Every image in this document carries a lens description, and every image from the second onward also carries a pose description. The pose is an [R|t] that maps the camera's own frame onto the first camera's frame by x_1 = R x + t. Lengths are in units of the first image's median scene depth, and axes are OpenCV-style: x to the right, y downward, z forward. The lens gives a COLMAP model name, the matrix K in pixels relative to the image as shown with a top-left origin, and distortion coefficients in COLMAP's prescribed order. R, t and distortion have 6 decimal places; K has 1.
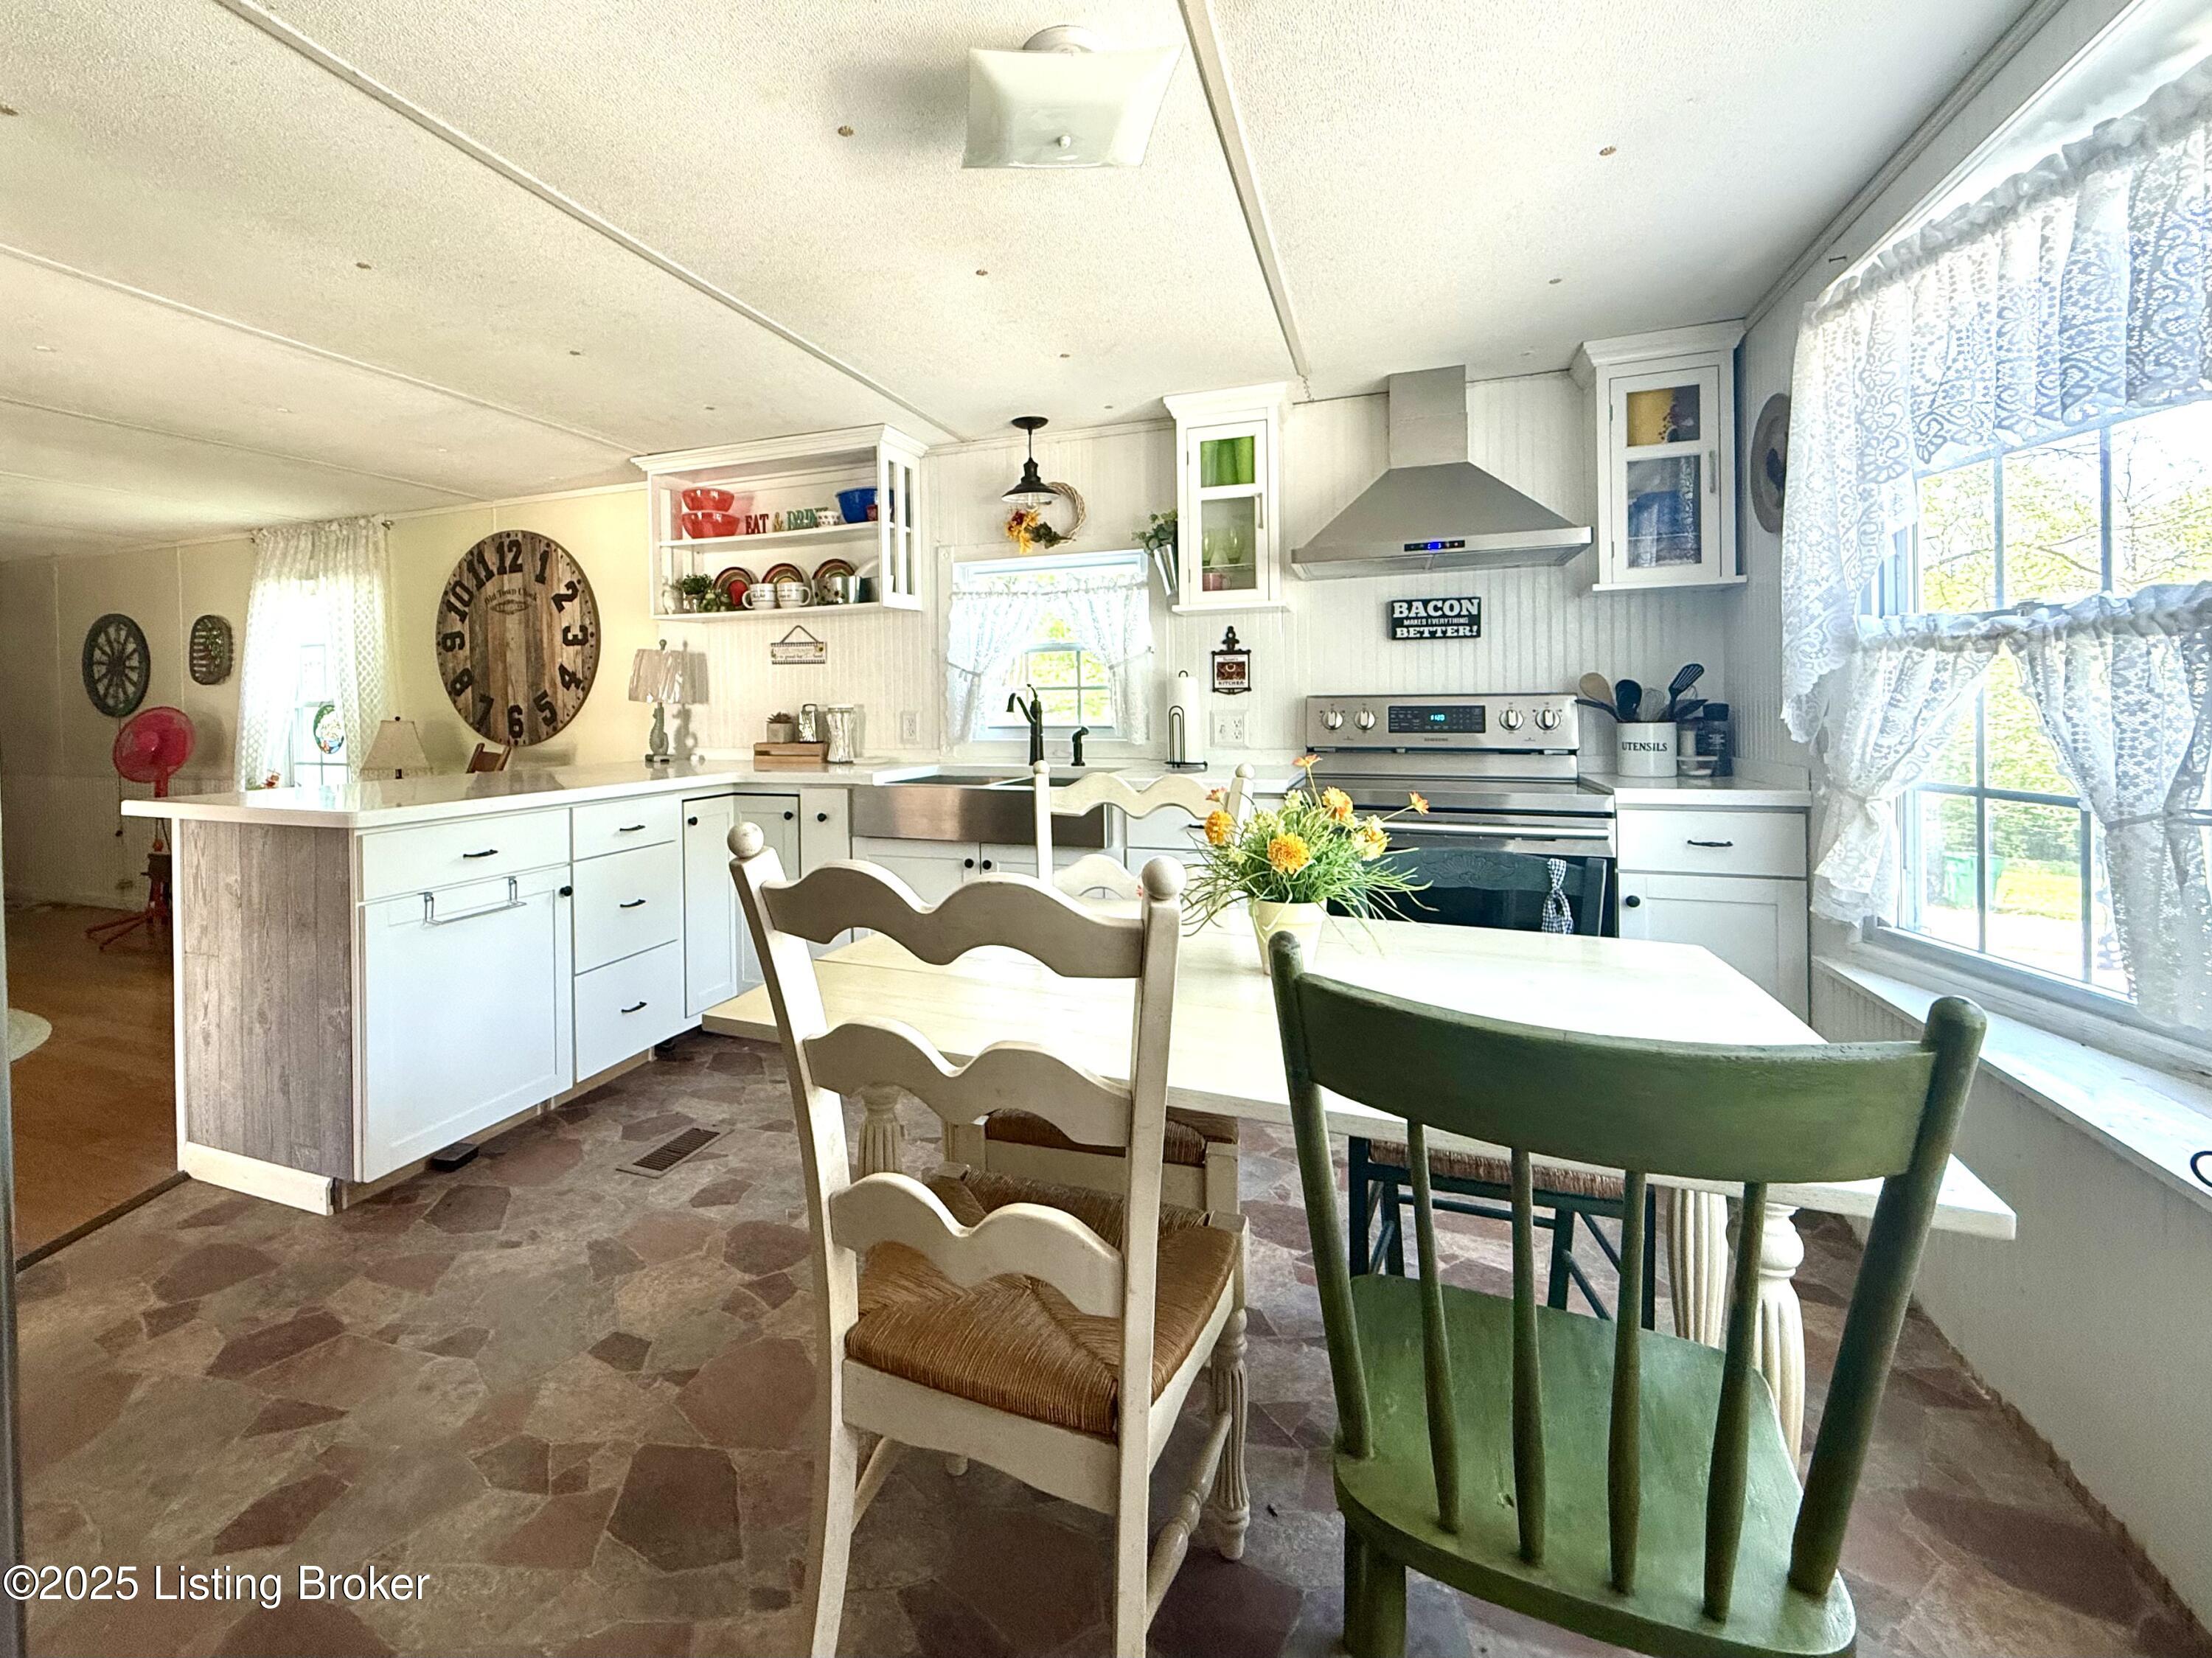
lens RADIAL K [[977.3, 0, 981.1], [0, 977.3, 715.6], [0, 0, 1]] dist [0.001046, -0.001260]
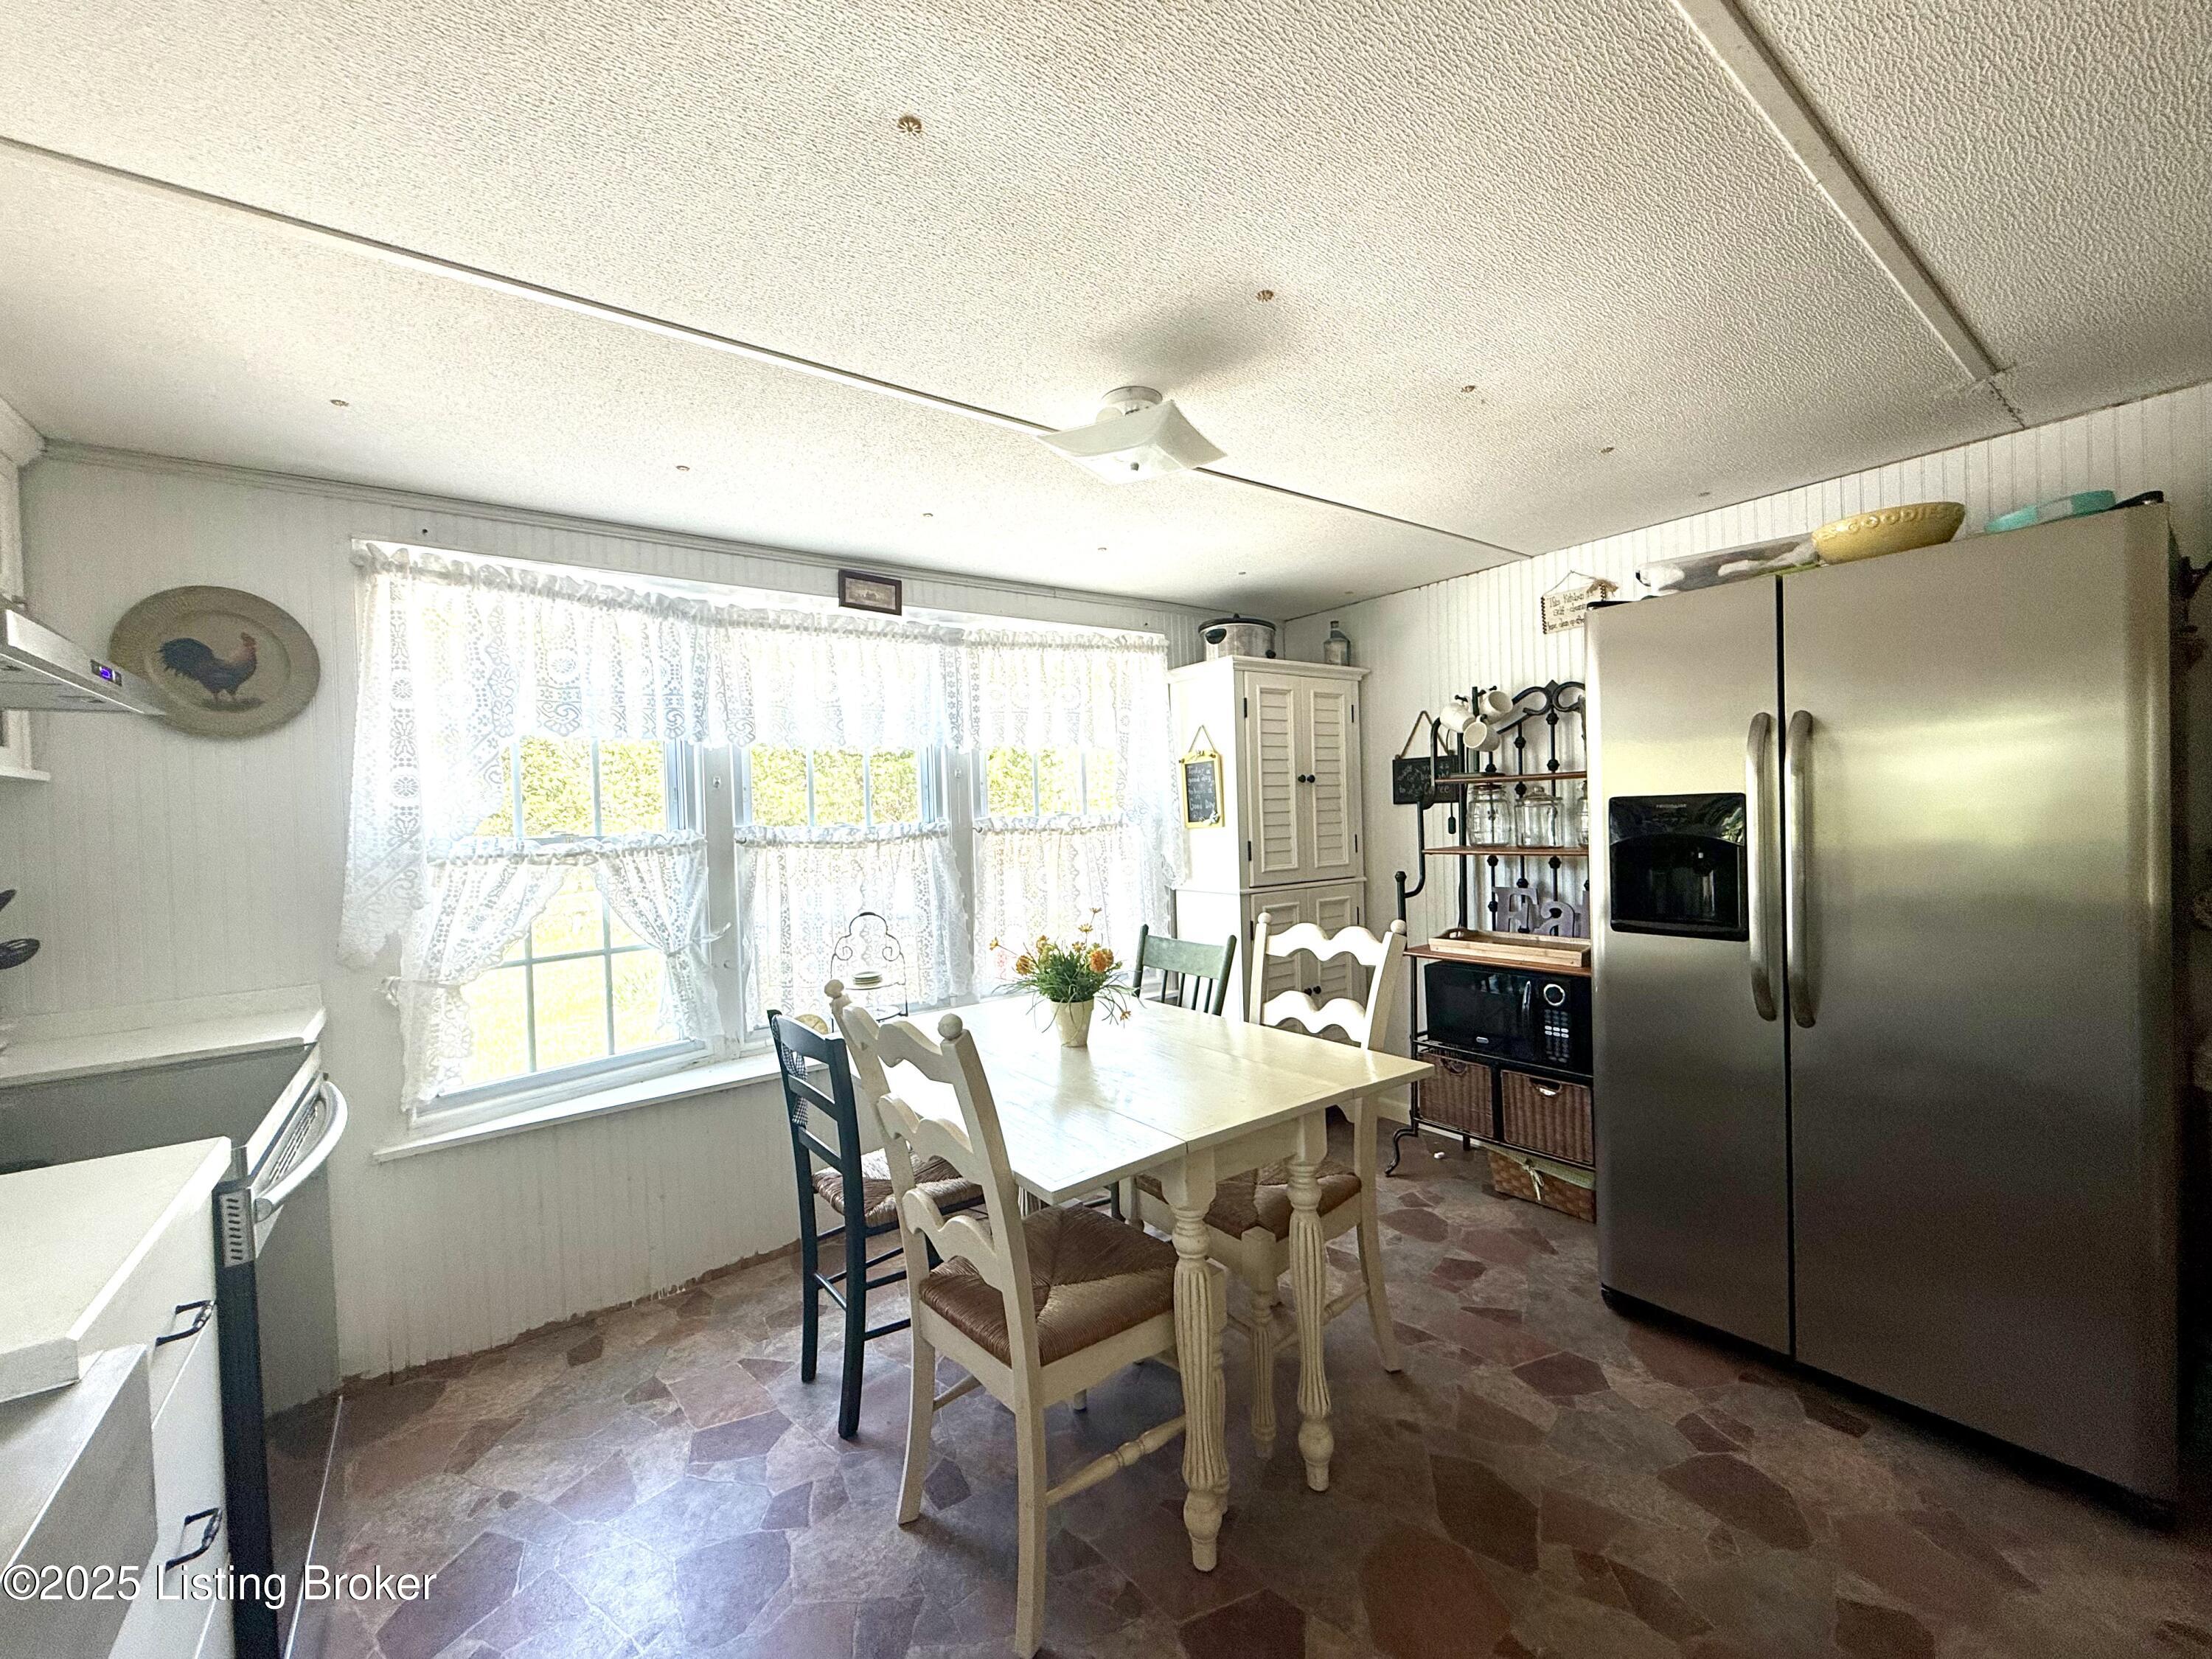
lens RADIAL K [[880.5, 0, 1099.2], [0, 880.5, 829.7], [0, 0, 1]] dist [-0.000256, 0.000341]
pose [[-0.853987, 0.038458, 0.518870, -0.159279], [0.055447, 0.998312, 0.017265, -0.038663], [-0.517331, 0.043513, -0.854679, 0.688247]]
